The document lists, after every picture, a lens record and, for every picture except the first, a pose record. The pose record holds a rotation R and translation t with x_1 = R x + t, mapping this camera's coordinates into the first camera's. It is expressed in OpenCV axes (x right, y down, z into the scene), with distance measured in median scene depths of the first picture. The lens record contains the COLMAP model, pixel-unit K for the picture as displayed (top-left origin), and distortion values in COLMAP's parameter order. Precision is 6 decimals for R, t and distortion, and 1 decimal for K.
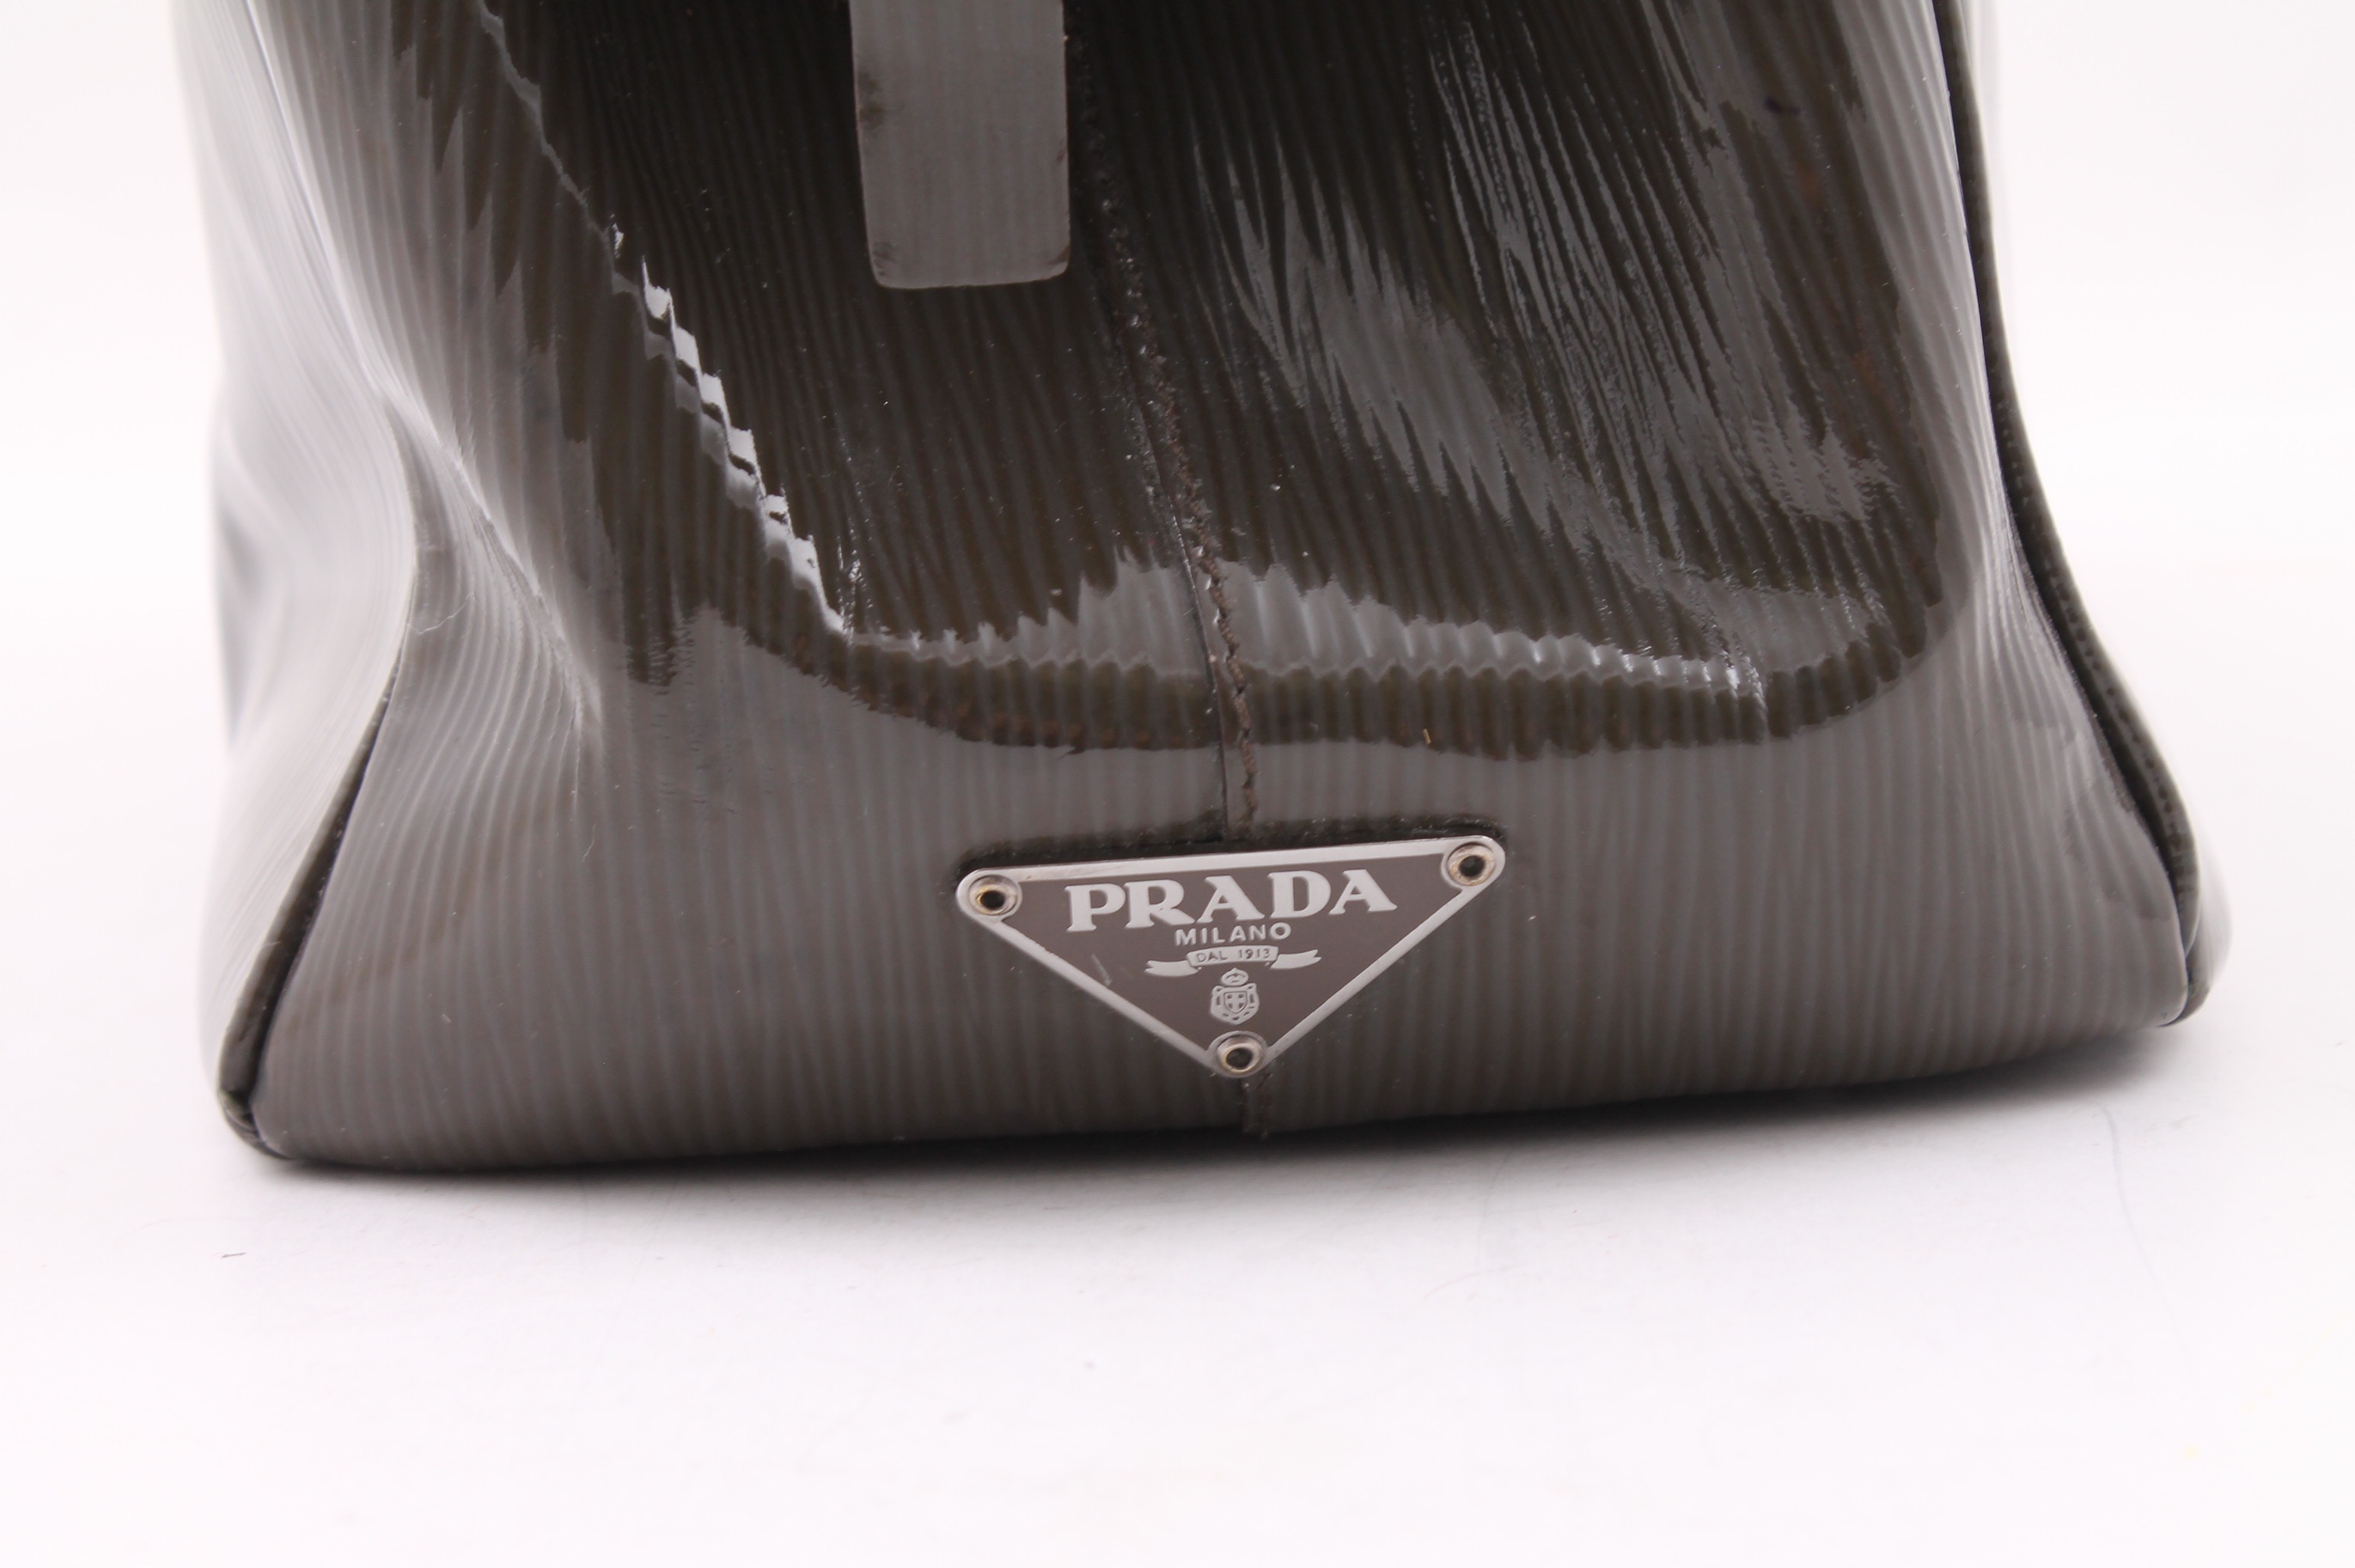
lens RADIAL K [[3764.1, 0, 1170.2], [0, 3764.1, 784.8], [0, 0, 1]] dist [-0.002386, 0.000000]
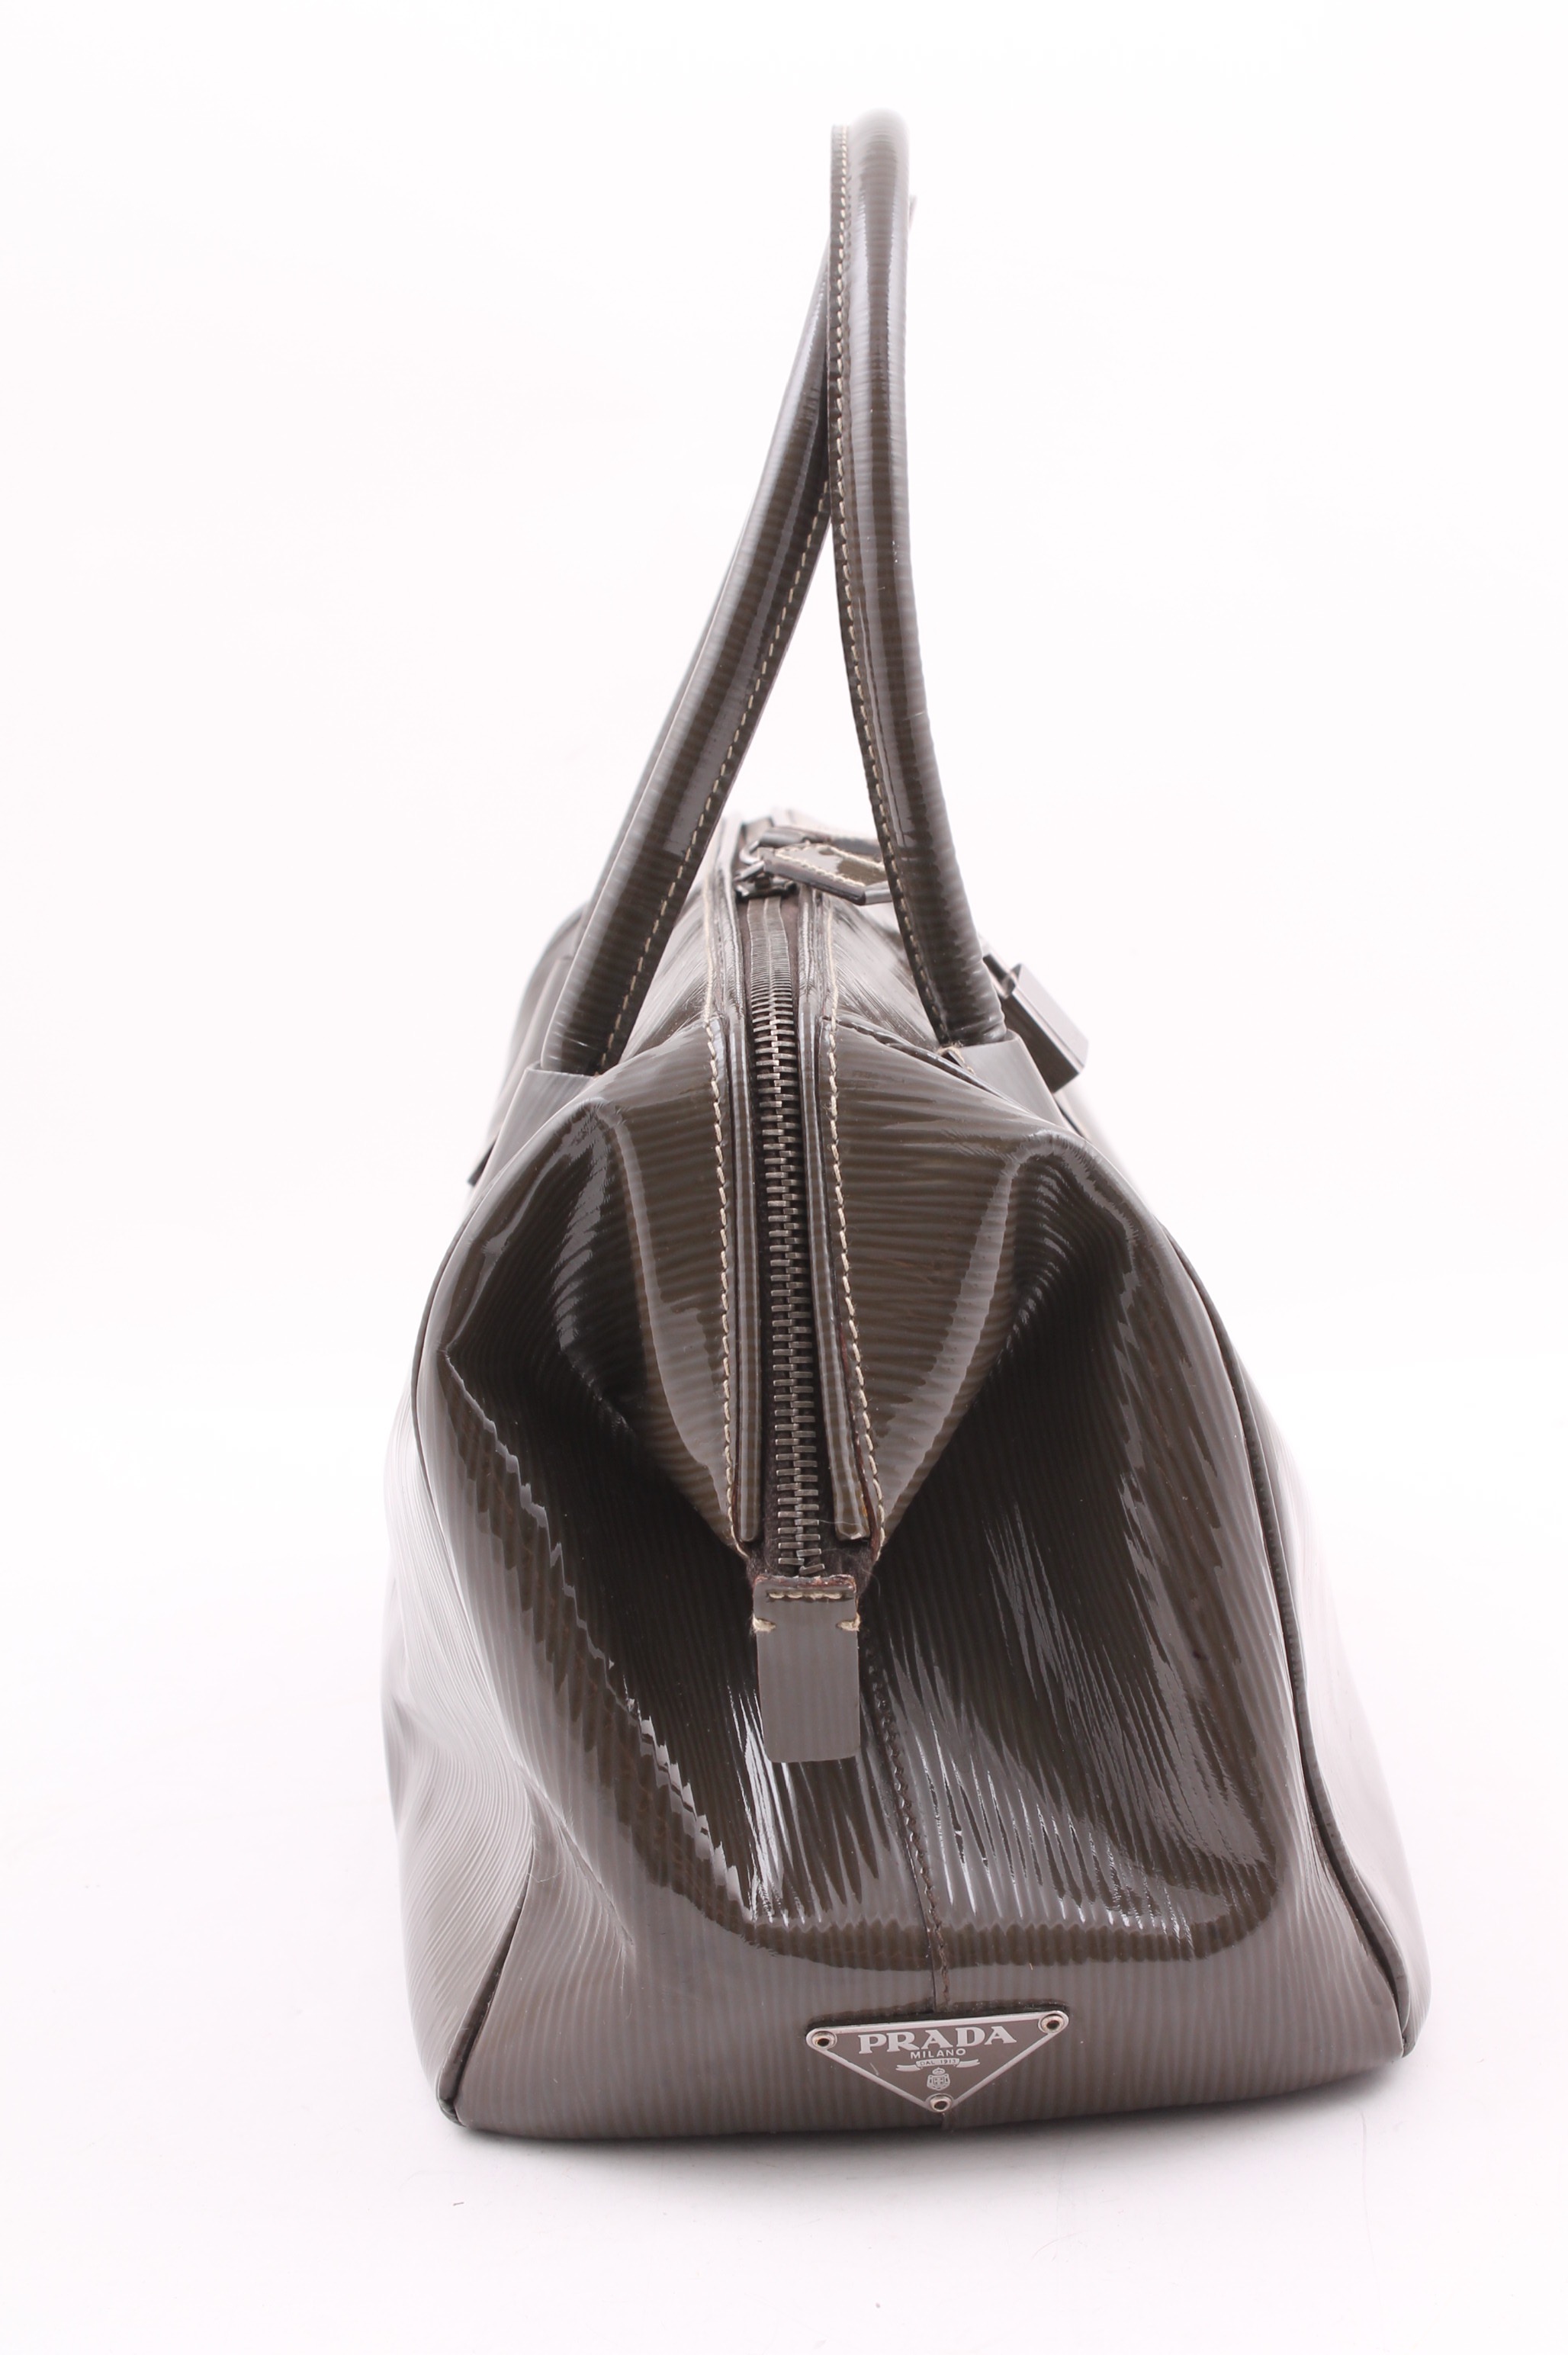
lens RADIAL K [[2712.1, 0, 794.1], [0, 2712.1, 1176.6], [0, 0, 1]] dist [-0.013058, 0.000000]
pose [[0.999949, -0.005381, -0.008577, -0.047258], [0.005358, 0.999982, -0.002719, -0.439737], [0.008592, 0.002673, 0.999960, -0.497293]]
